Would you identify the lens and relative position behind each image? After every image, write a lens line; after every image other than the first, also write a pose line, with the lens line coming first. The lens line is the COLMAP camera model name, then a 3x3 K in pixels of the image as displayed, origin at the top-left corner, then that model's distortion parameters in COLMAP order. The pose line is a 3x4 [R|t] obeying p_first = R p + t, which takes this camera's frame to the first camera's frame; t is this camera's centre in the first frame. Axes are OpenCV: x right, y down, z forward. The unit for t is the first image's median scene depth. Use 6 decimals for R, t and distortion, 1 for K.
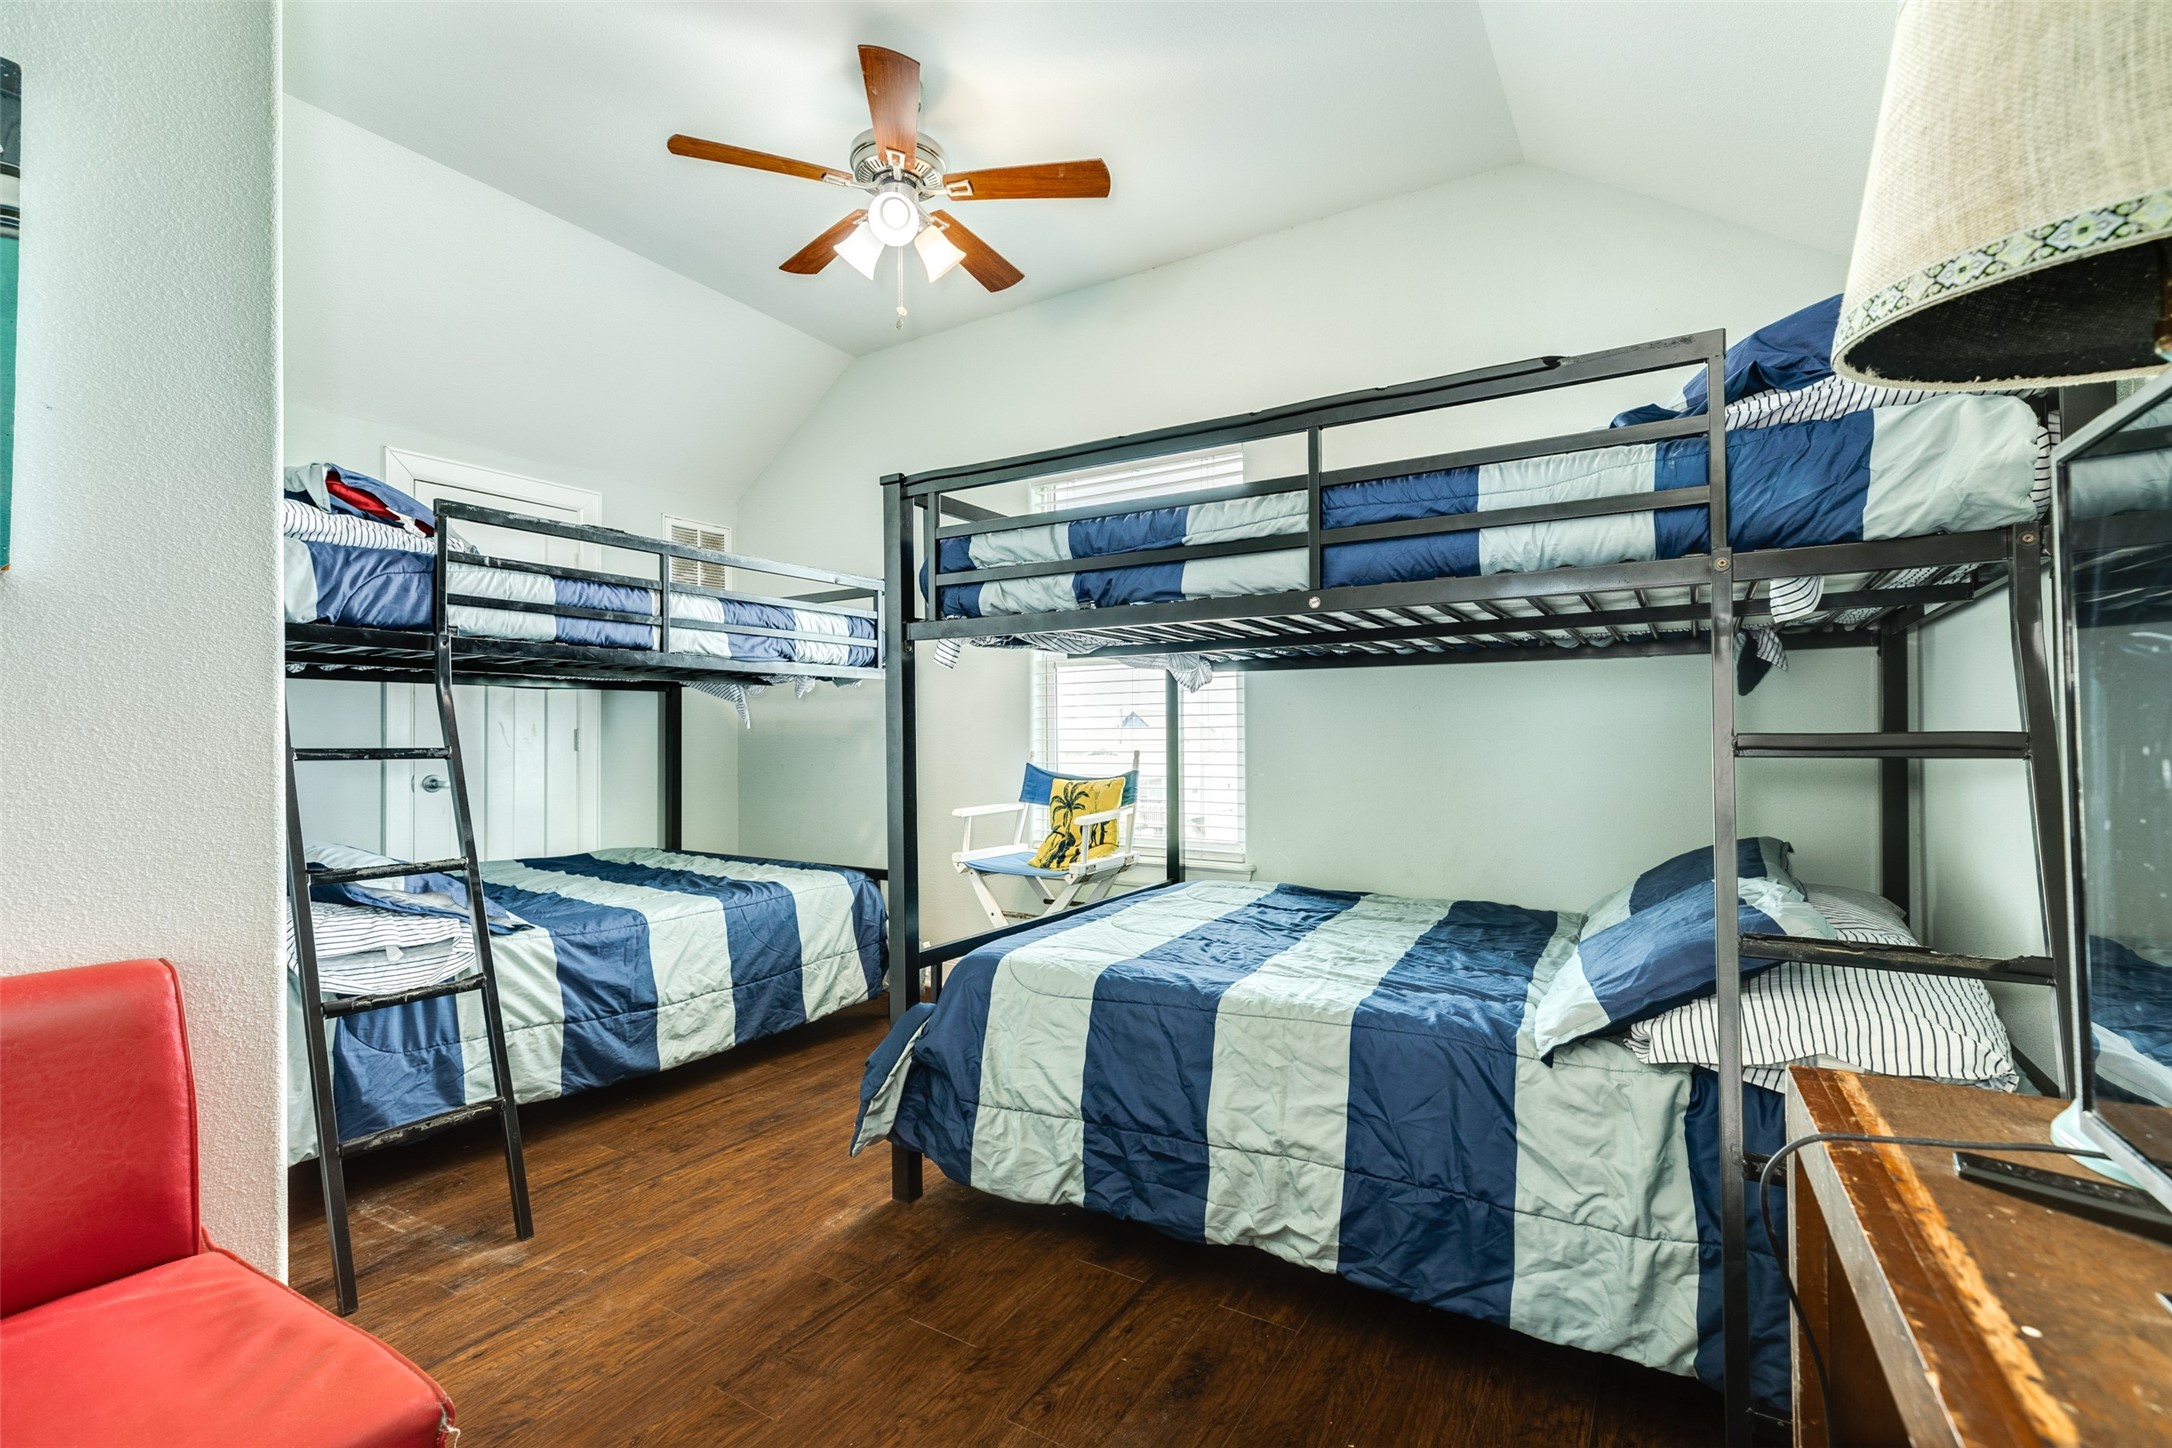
lens RADIAL K [[973.5, 0, 1092.7], [0, 973.5, 728.9], [0, 0, 1]] dist [0.003703, 0.000158]
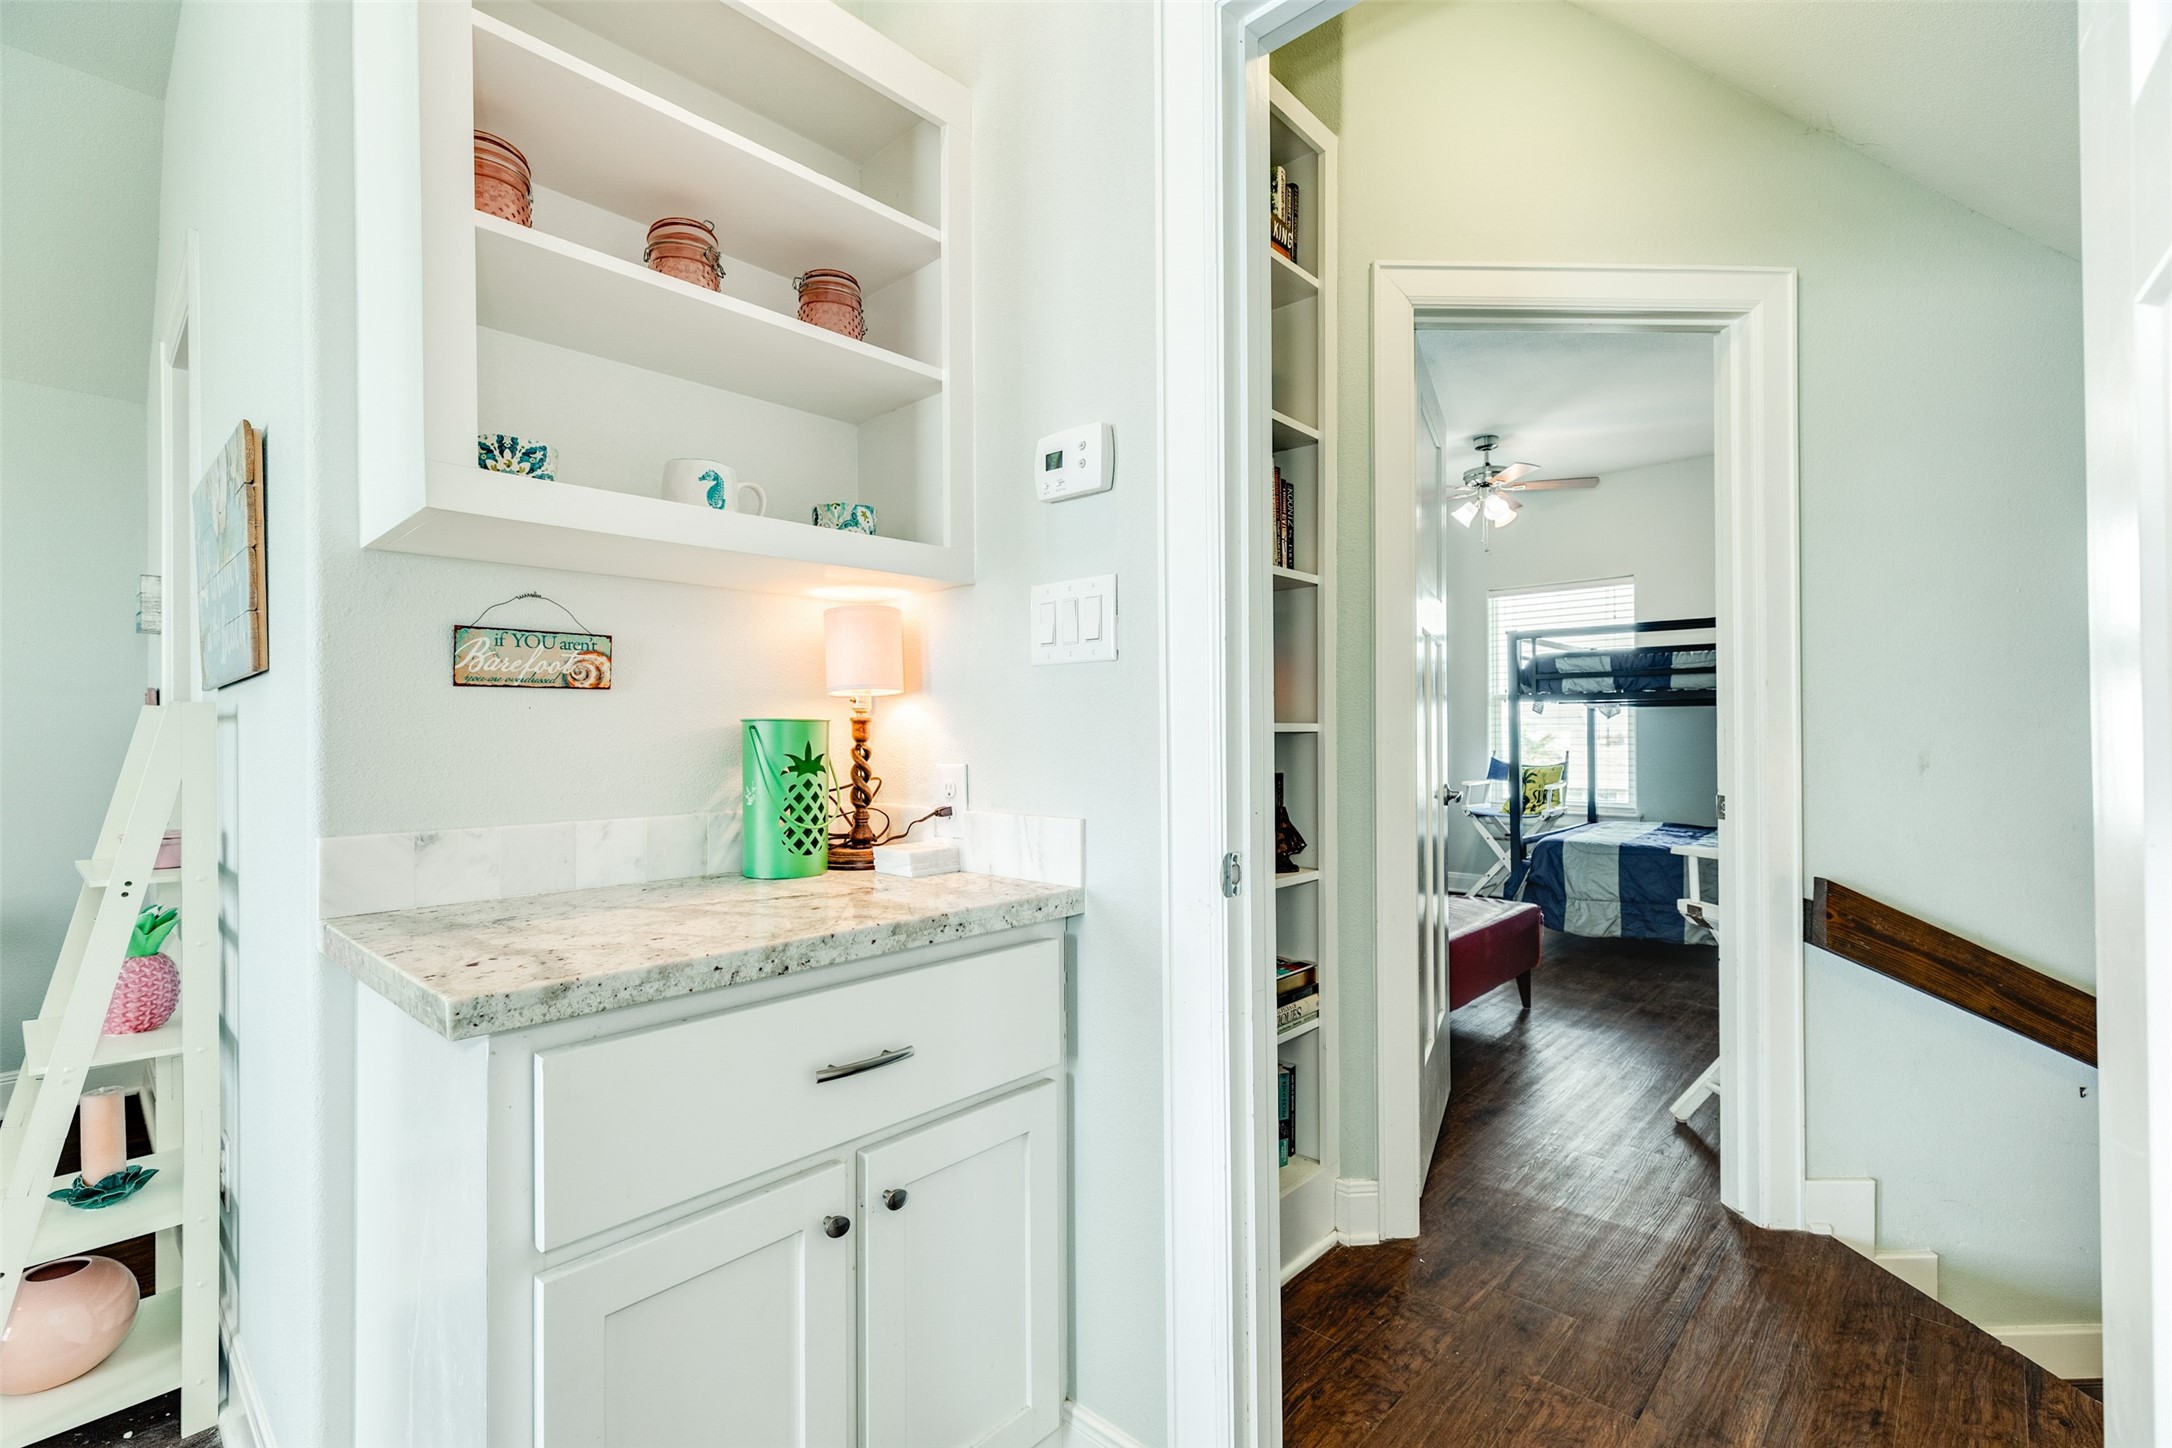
lens RADIAL K [[973.5, 0, 1073.4], [0, 973.5, 728.3], [0, 0, 1]] dist [0.003703, 0.000158]
pose [[0.973424, -0.009532, -0.228811, -0.749004], [0.010026, 0.999949, 0.000997, -0.045811], [0.228790, -0.003265, 0.973470, -1.621802]]
